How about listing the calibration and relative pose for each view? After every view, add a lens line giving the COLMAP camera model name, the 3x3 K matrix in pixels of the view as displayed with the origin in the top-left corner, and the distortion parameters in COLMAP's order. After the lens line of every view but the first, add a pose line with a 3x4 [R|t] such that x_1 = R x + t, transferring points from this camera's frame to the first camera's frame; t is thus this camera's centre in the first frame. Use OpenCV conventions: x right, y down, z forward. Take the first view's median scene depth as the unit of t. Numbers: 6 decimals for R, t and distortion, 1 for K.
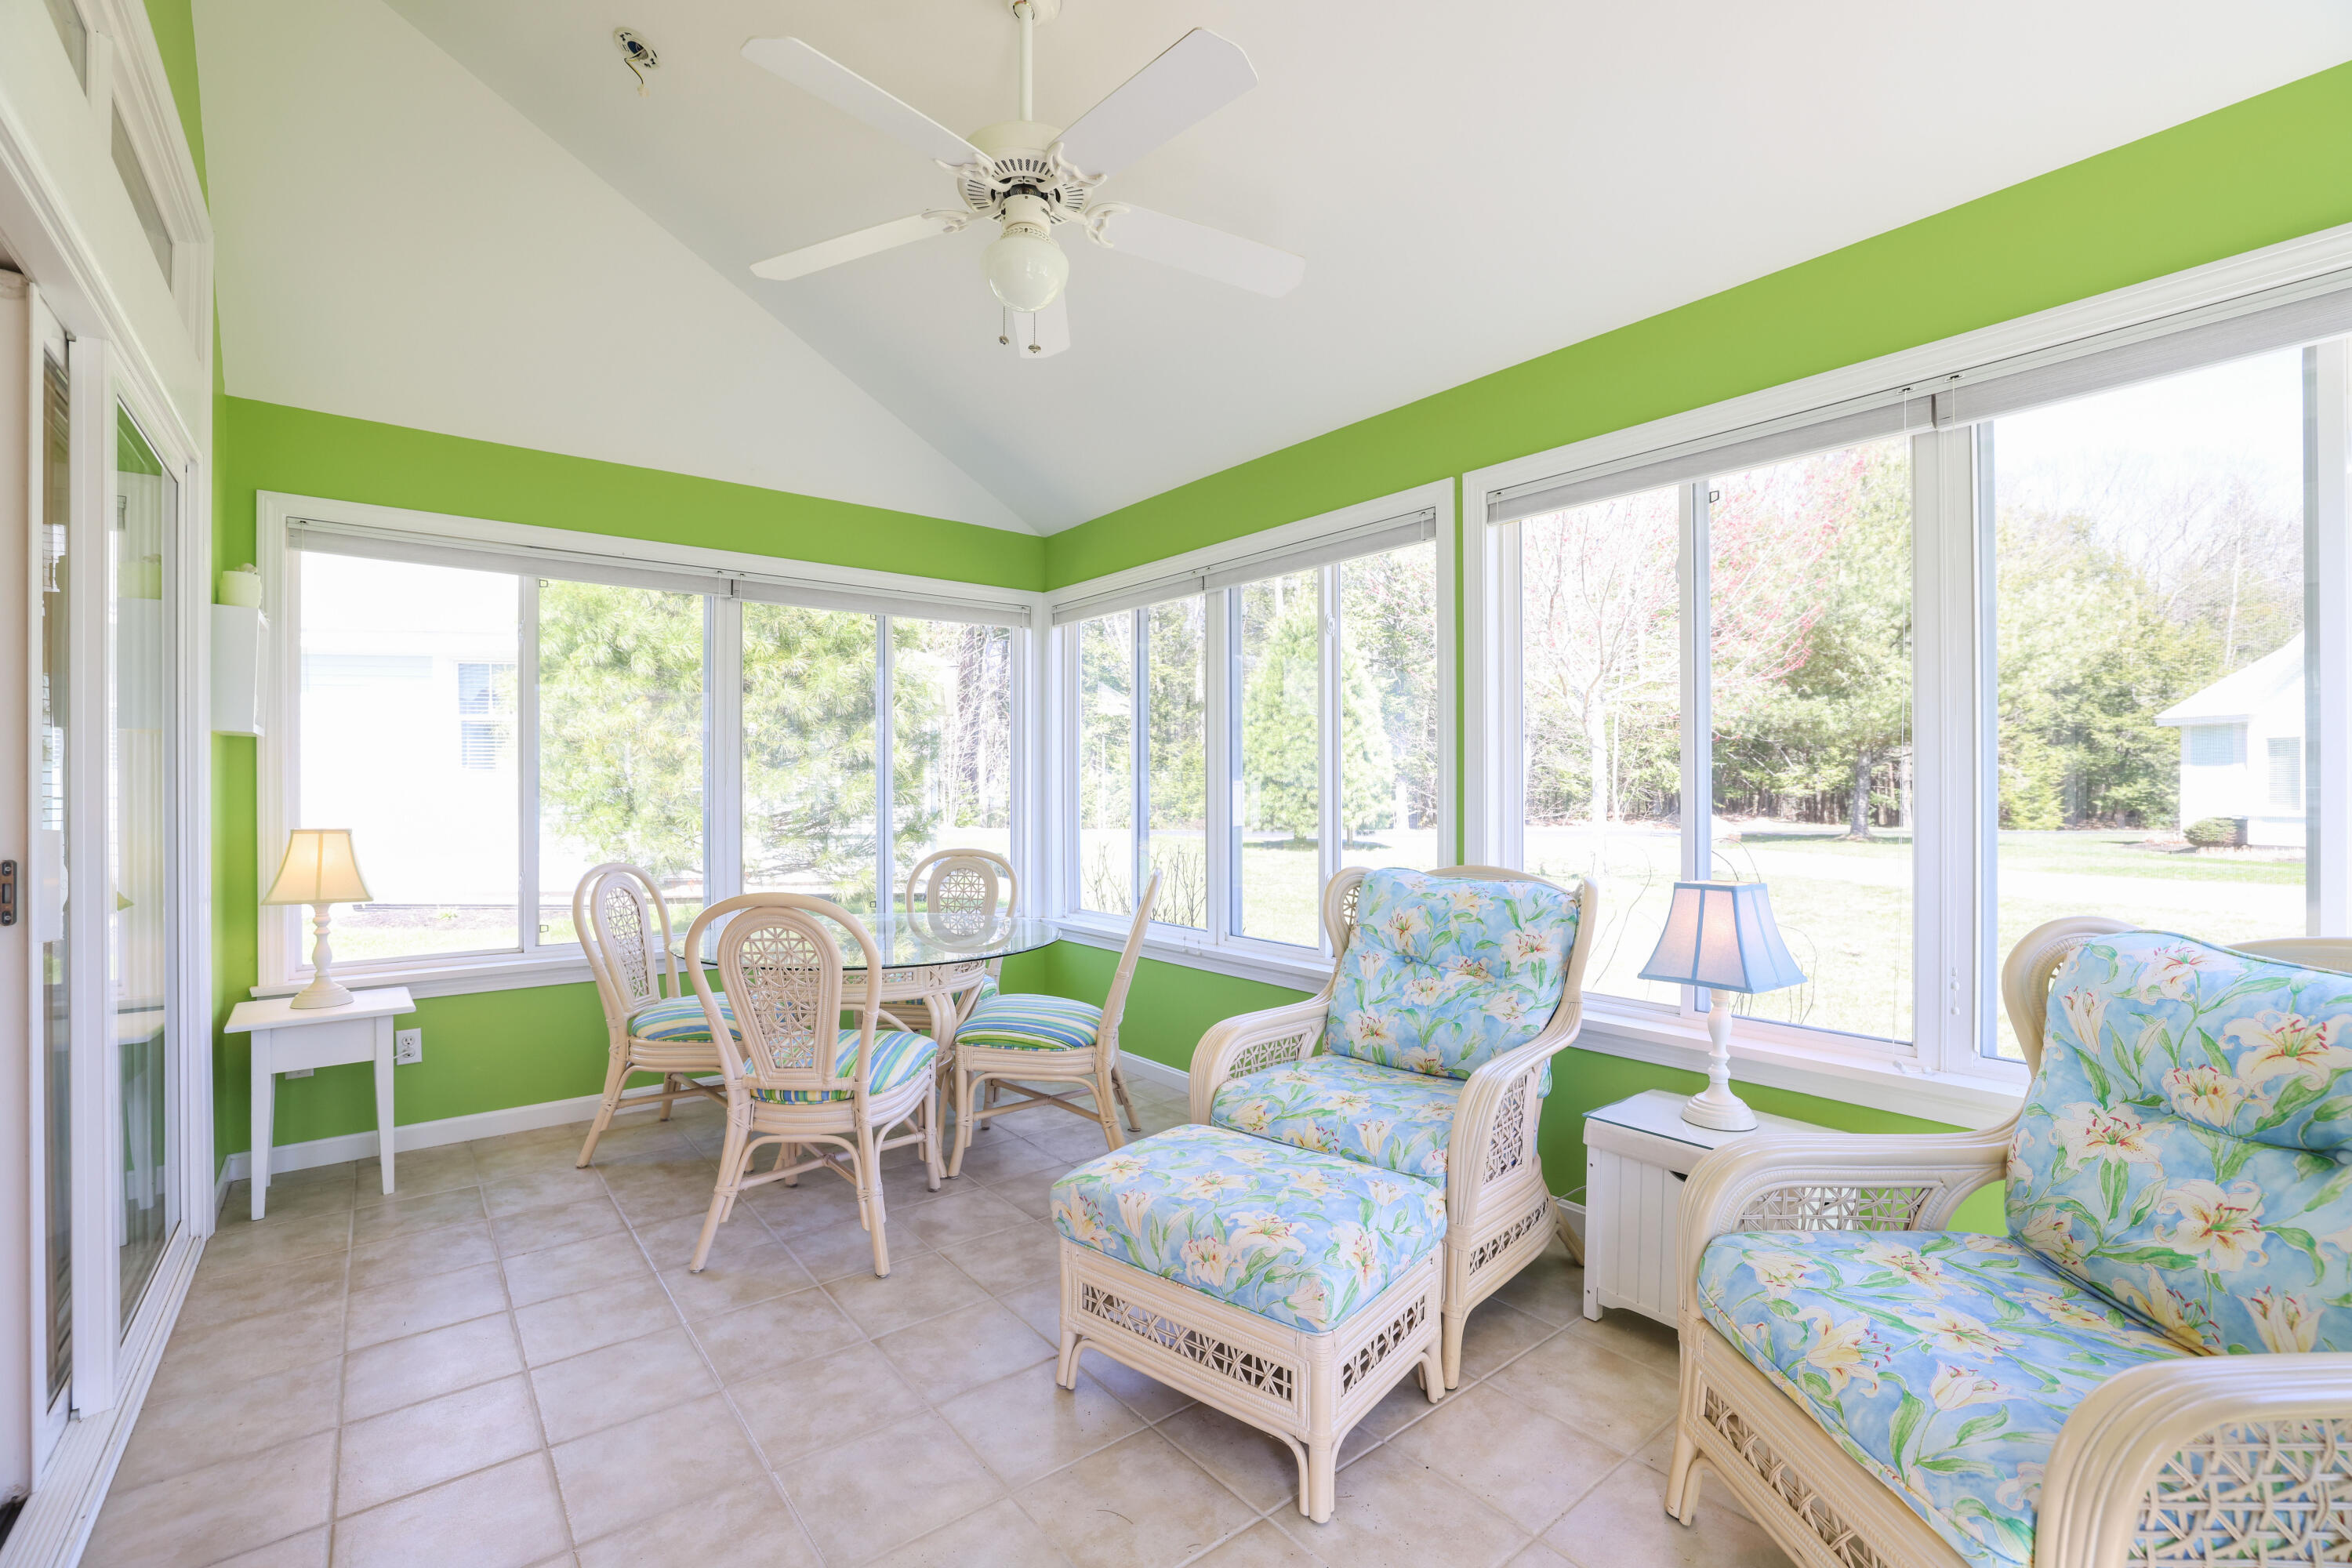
lens RADIAL K [[1008.1, 0, 1173.5], [0, 1008.1, 794.4], [0, 0, 1]] dist [-0.042705, 0.013920]
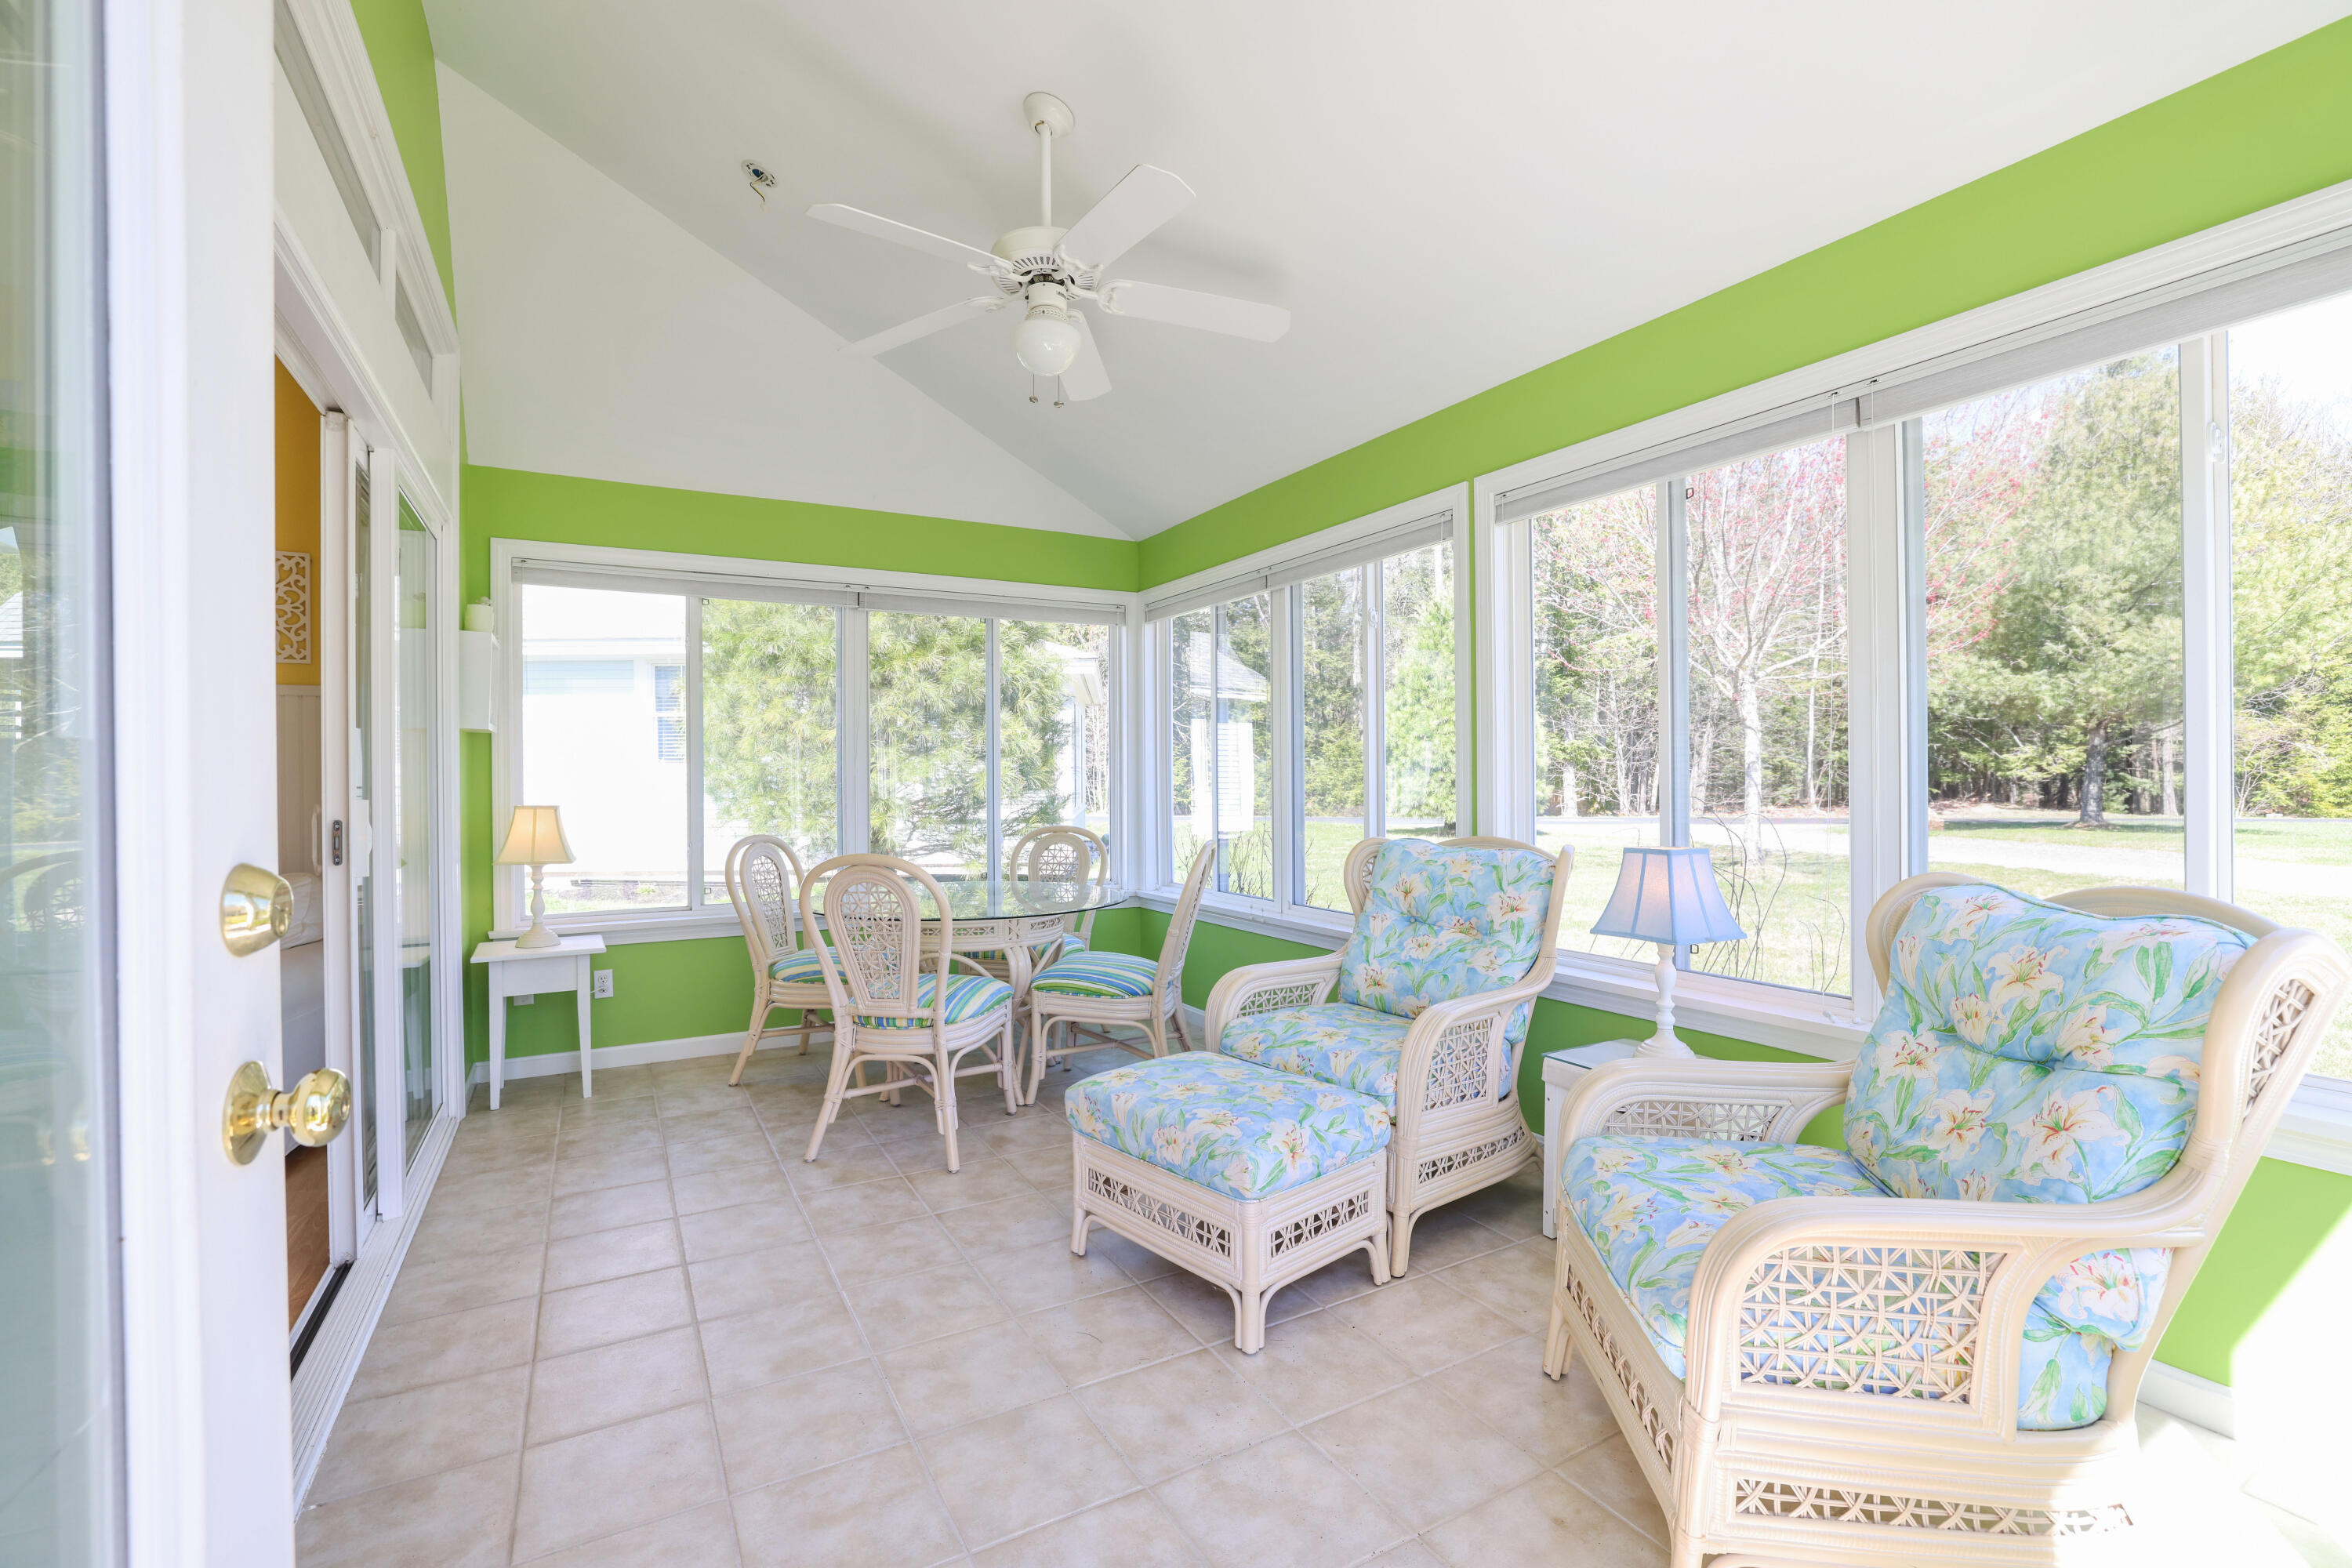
lens RADIAL K [[1013.5, 0, 1176.0], [0, 1013.5, 784.0], [0, 0, 1]] dist [-0.045085, 0.013914]
pose [[0.988356, -0.004810, -0.152083, 0.161561], [0.005142, 0.999985, 0.001784, 0.011622], [0.152072, -0.002546, 0.988366, -0.163158]]
